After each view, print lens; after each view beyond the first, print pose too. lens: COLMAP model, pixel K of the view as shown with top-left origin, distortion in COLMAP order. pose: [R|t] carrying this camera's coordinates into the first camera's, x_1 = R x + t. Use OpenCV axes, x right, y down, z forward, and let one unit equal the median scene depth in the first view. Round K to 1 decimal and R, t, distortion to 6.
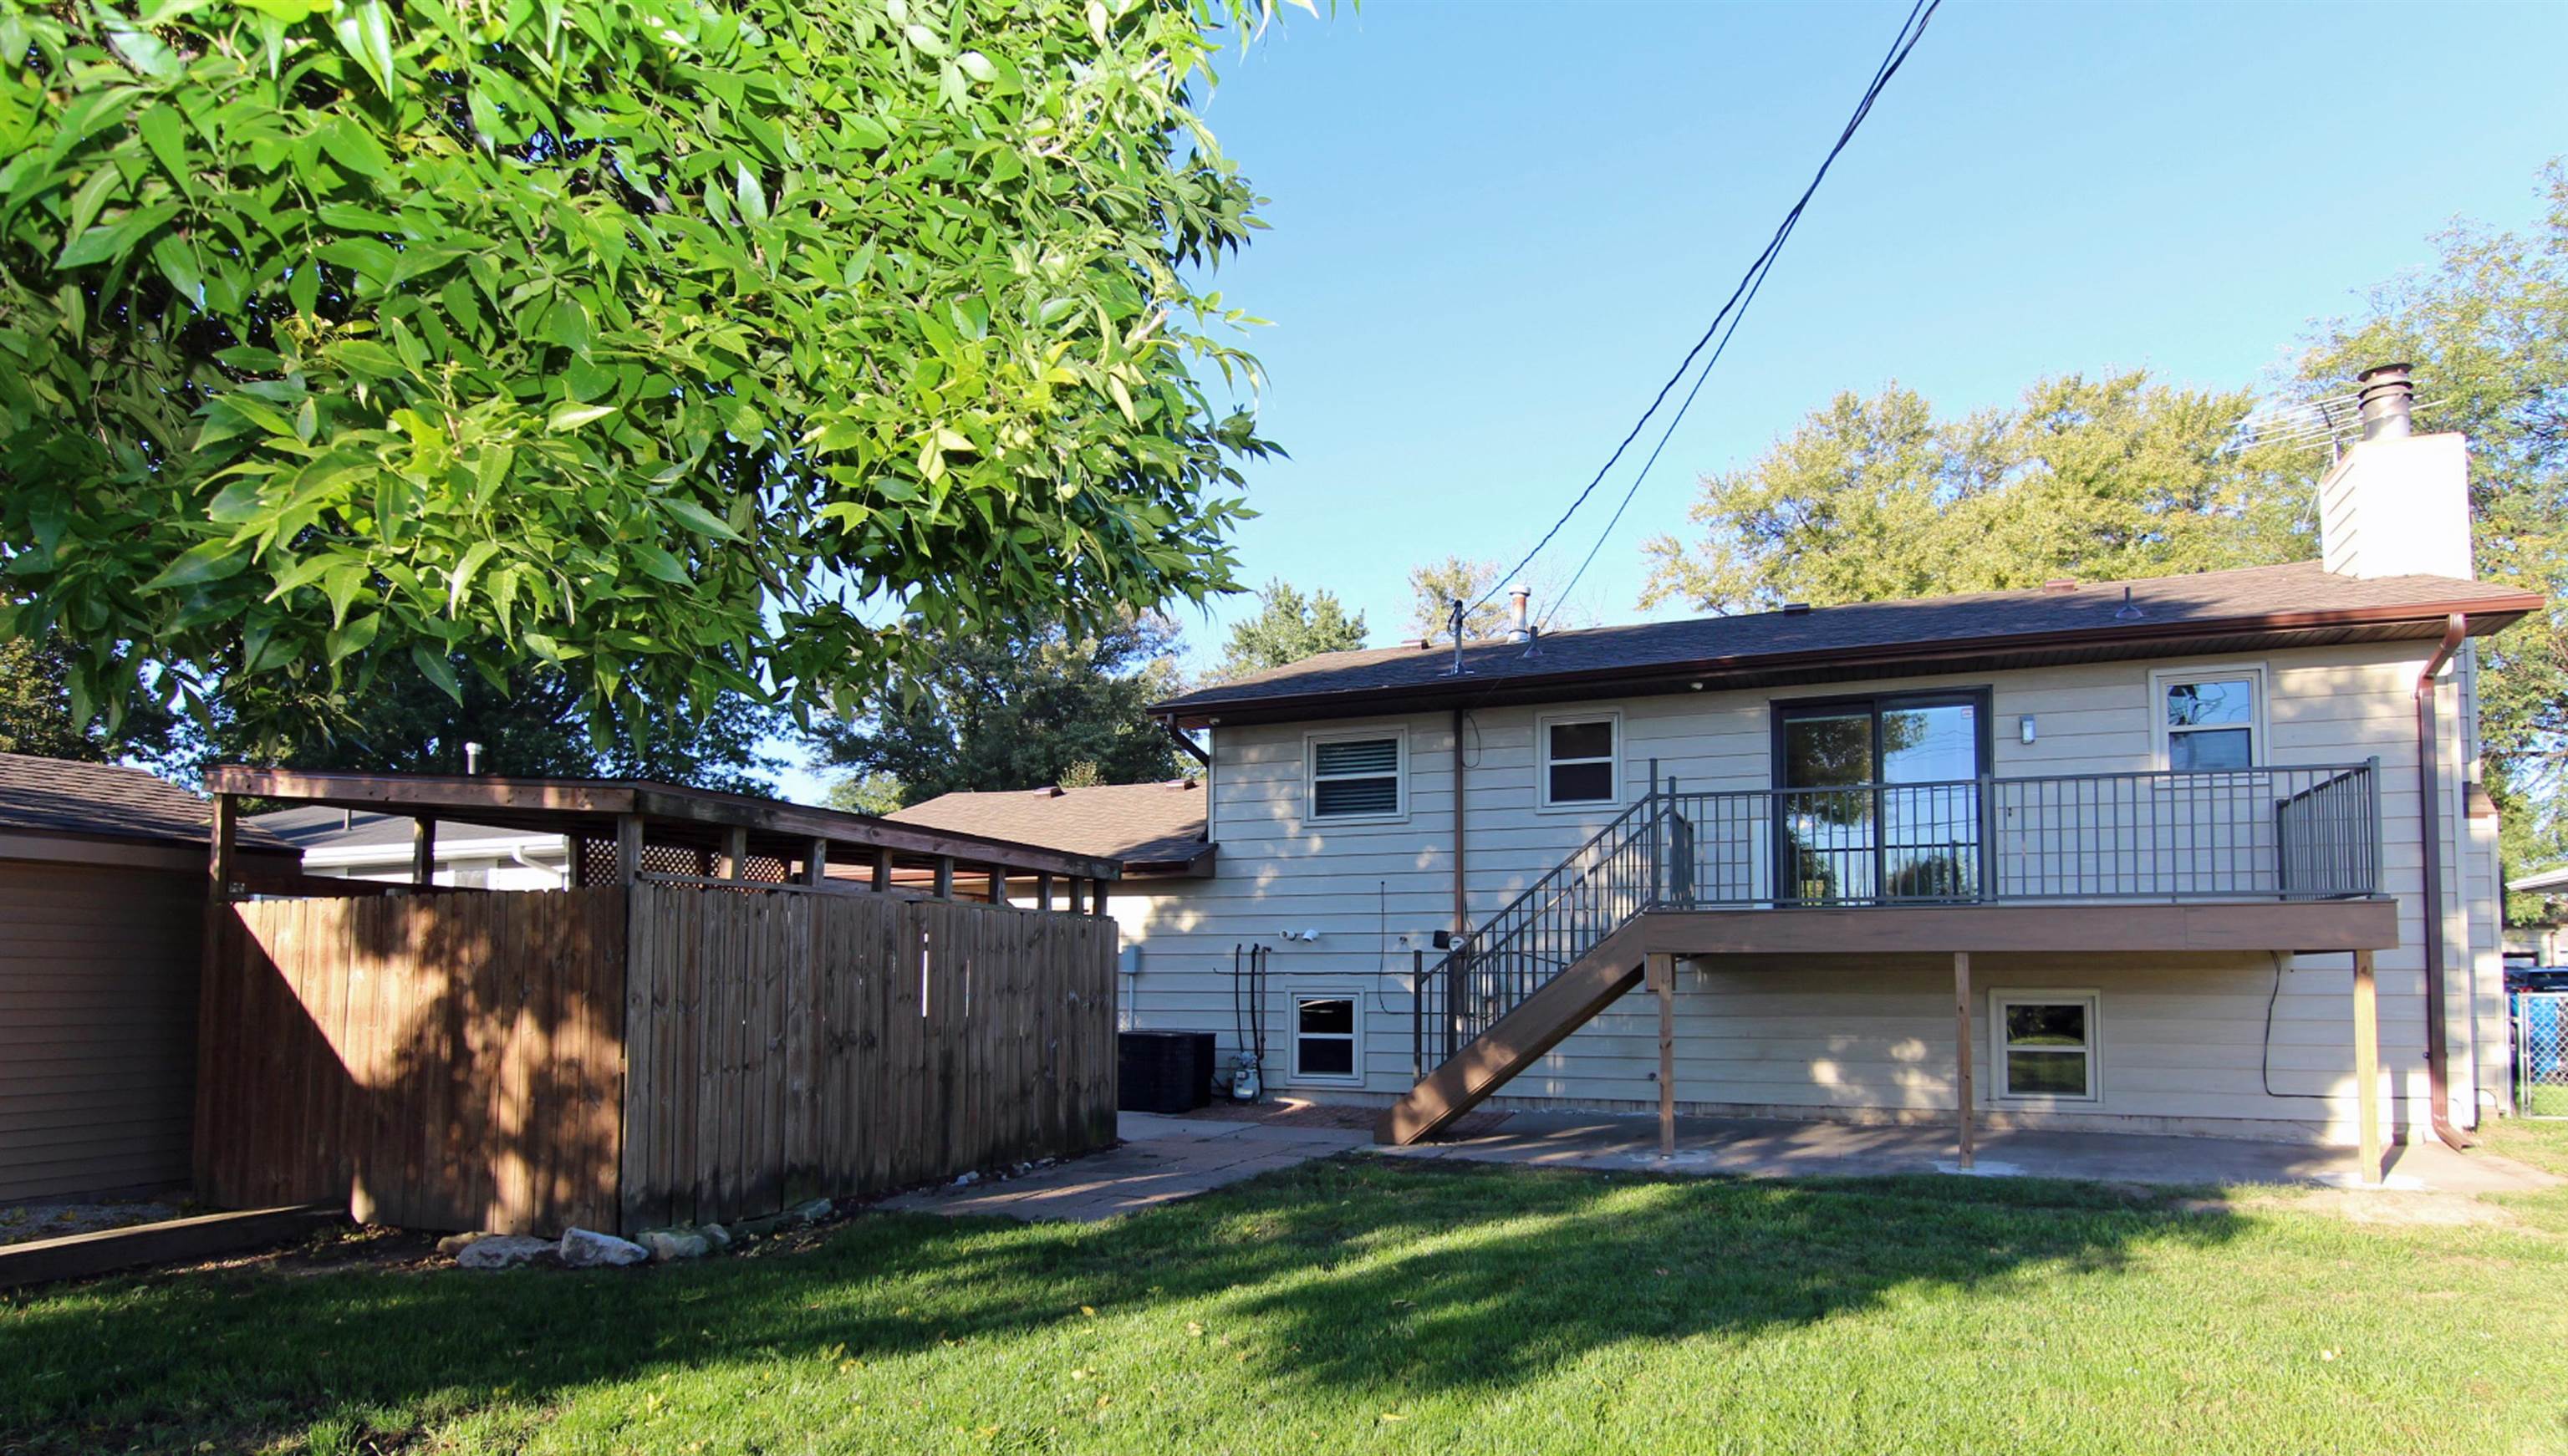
lens RADIAL K [[2086.2, 0, 1284.0], [0, 2086.2, 728.0], [0, 0, 1]] dist [0.036752, 0.000605]
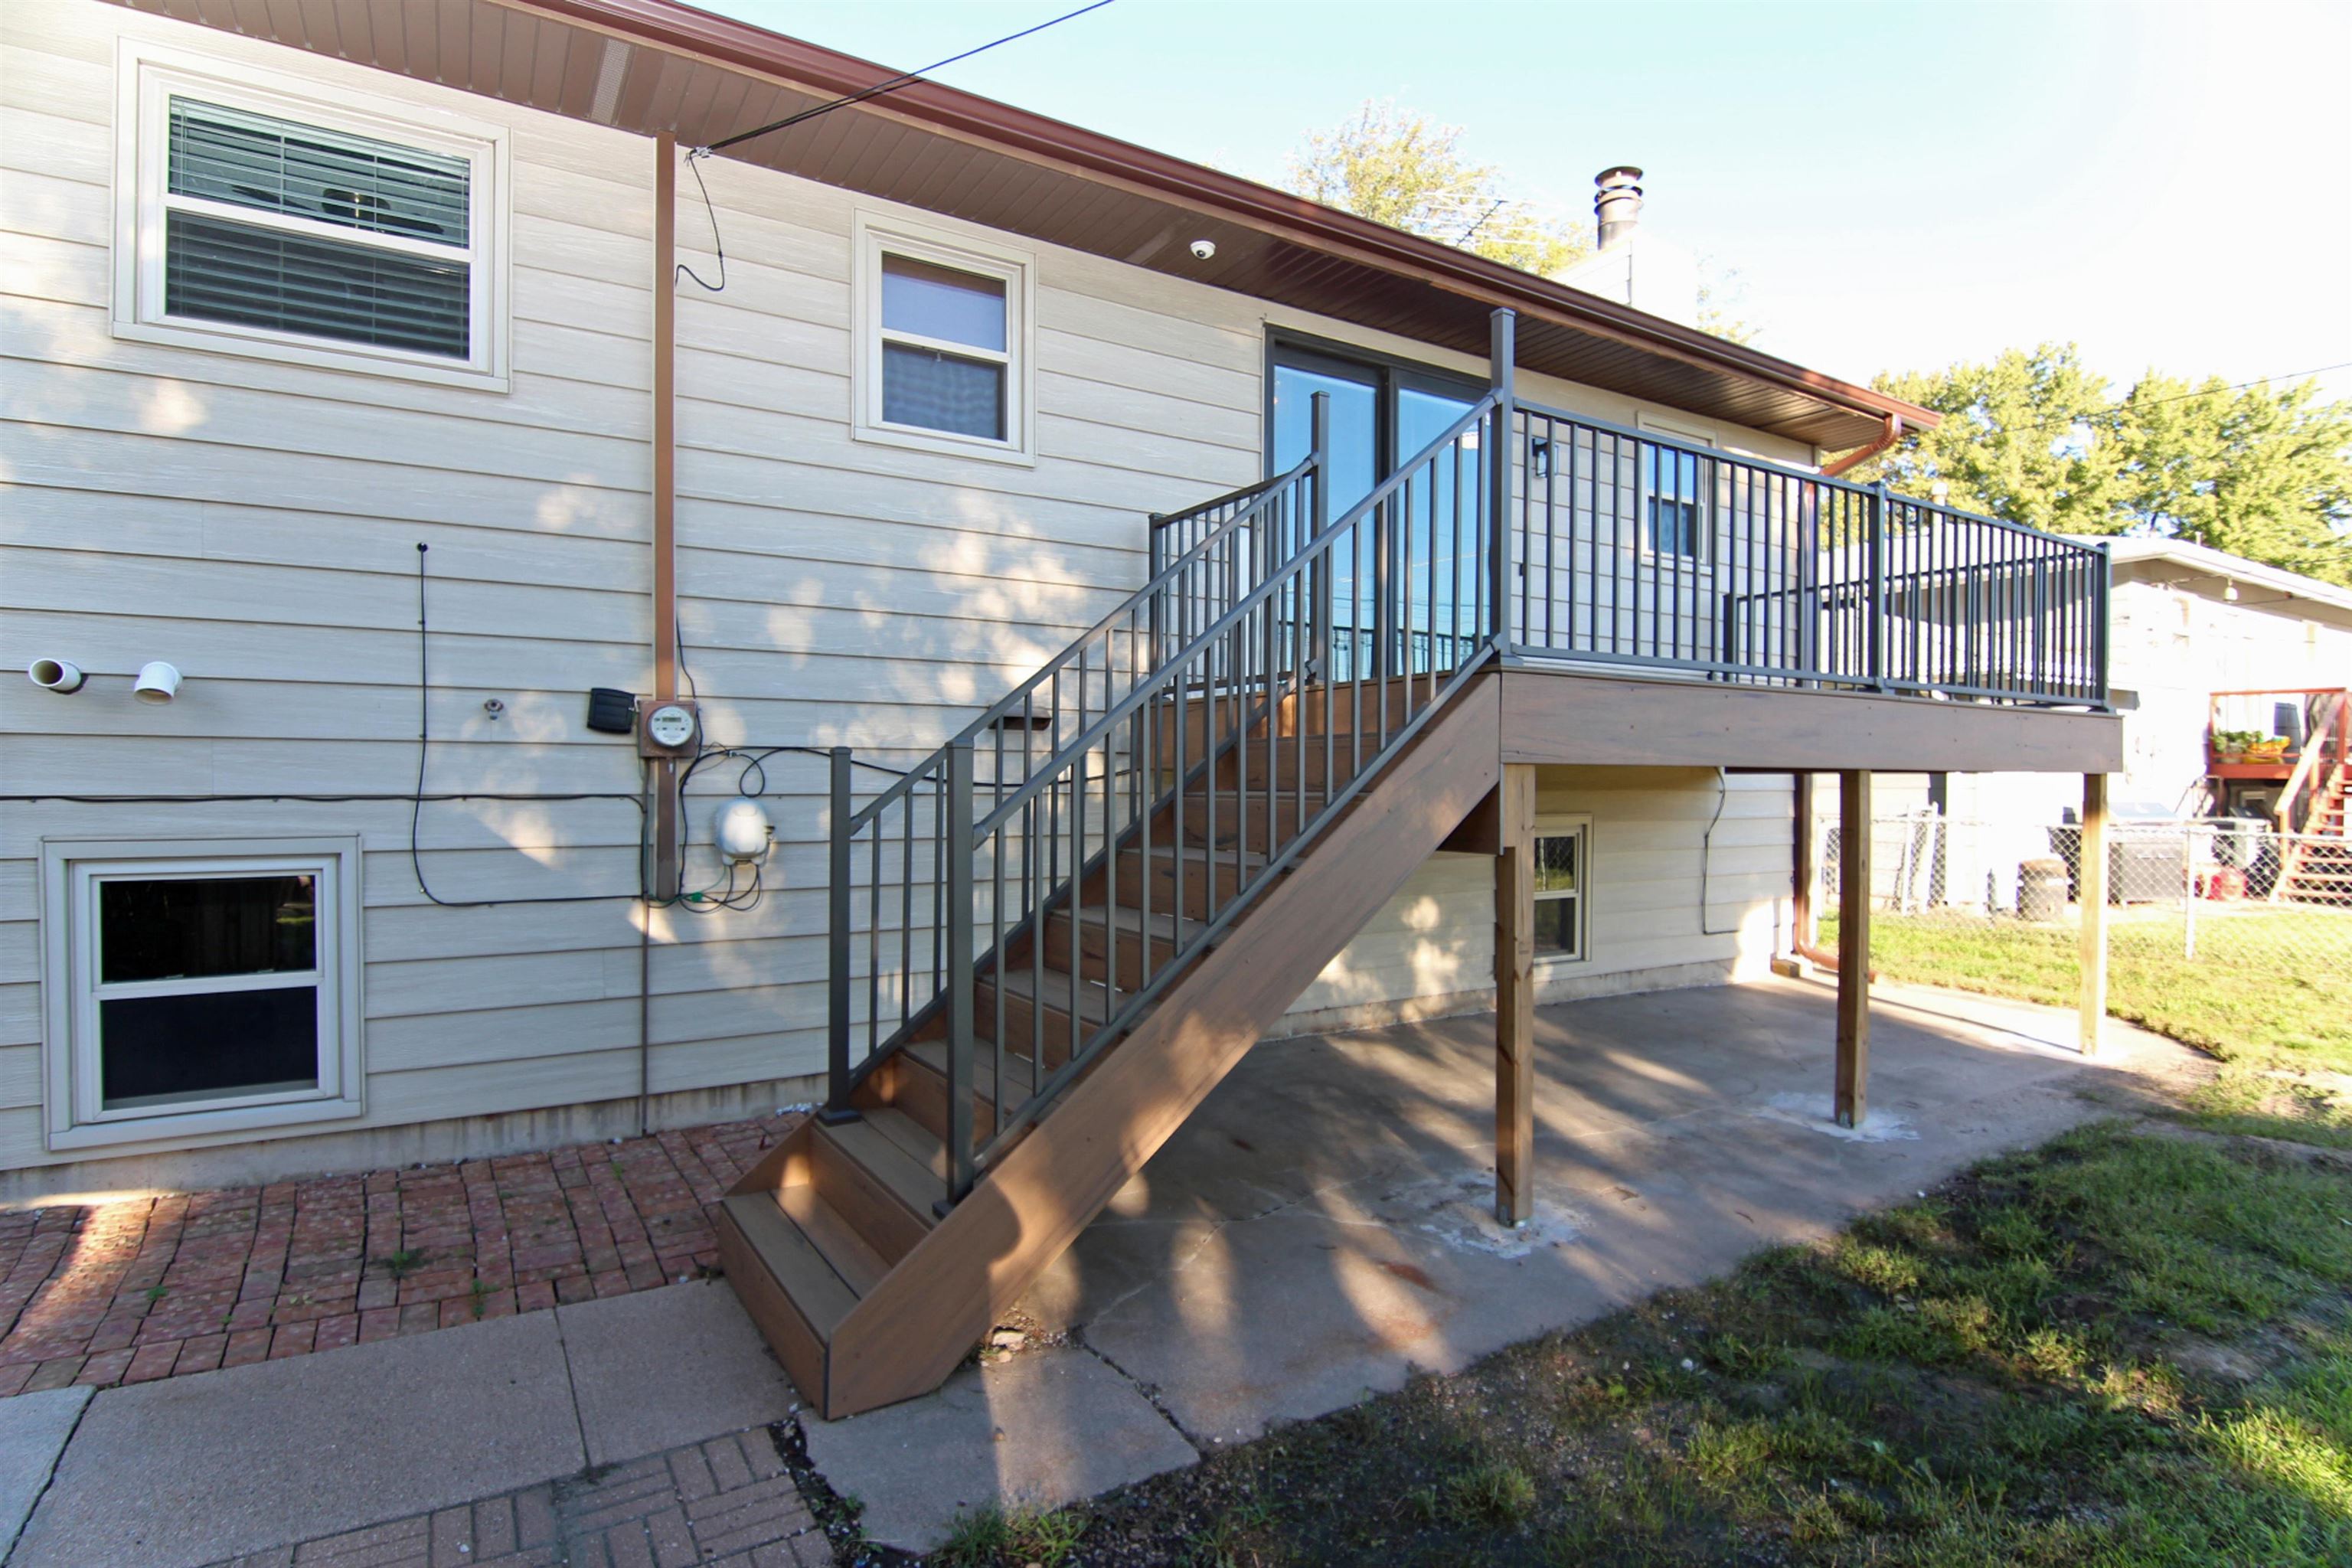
lens RADIAL K [[1193.5, 0, 1180.2], [0, 1193.5, 798.5], [0, 0, 1]] dist [0.001689, -0.017198]
pose [[0.573508, -0.007437, 0.819166, -0.047766], [-0.104687, 0.991095, 0.082290, 0.088881], [-0.812483, -0.132950, 0.567623, 0.793975]]
